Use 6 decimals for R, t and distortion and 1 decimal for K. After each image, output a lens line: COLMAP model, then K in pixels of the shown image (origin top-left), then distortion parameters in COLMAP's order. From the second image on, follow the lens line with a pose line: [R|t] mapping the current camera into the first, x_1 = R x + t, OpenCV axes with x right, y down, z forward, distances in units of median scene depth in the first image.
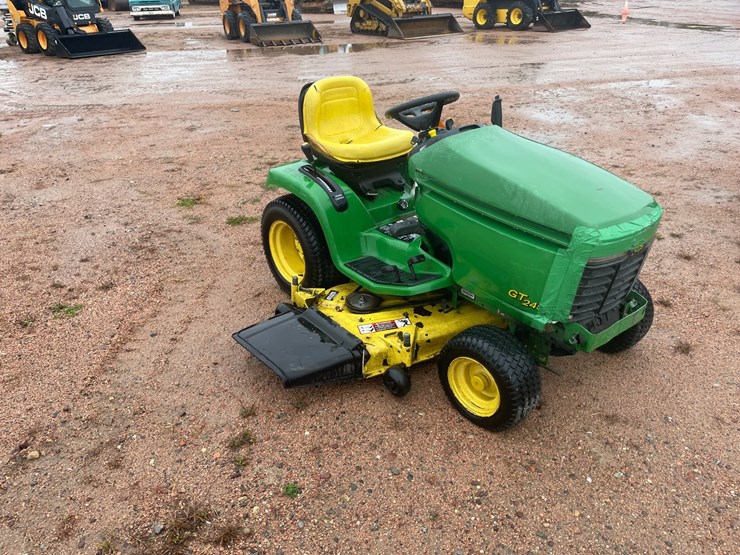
lens RADIAL K [[558.9, 0, 365.0], [0, 558.9, 285.7], [0, 0, 1]] dist [0.083530, -0.109146]
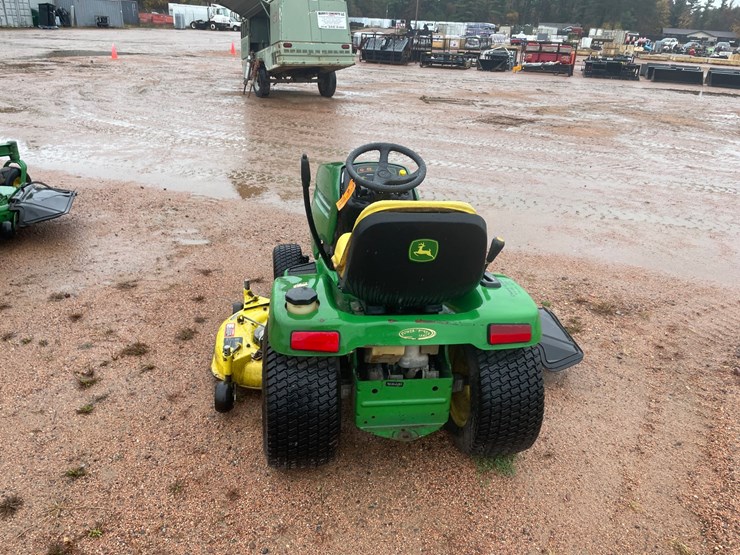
lens RADIAL K [[558.9, 0, 365.0], [0, 558.9, 285.7], [0, 0, 1]] dist [0.083530, -0.109146]
pose [[-0.863946, -0.222896, 0.451570, -0.213083], [0.217434, 0.643707, 0.733732, -0.567639], [-0.454225, 0.732092, -0.507663, 1.048975]]
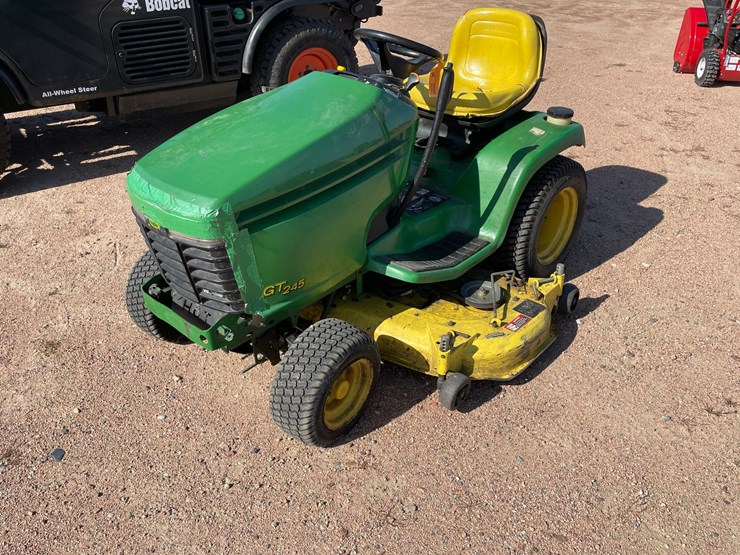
lens RADIAL K [[638.5, 0, 370.0], [0, 638.5, 277.5], [0, 0, 1]] dist [0.098333, -0.149294]
pose [[0.172665, 0.525206, -0.833274, 0.672053], [-0.476308, 0.785012, 0.396090, -0.260612], [0.862159, 0.328504, 0.385704, 0.458582]]
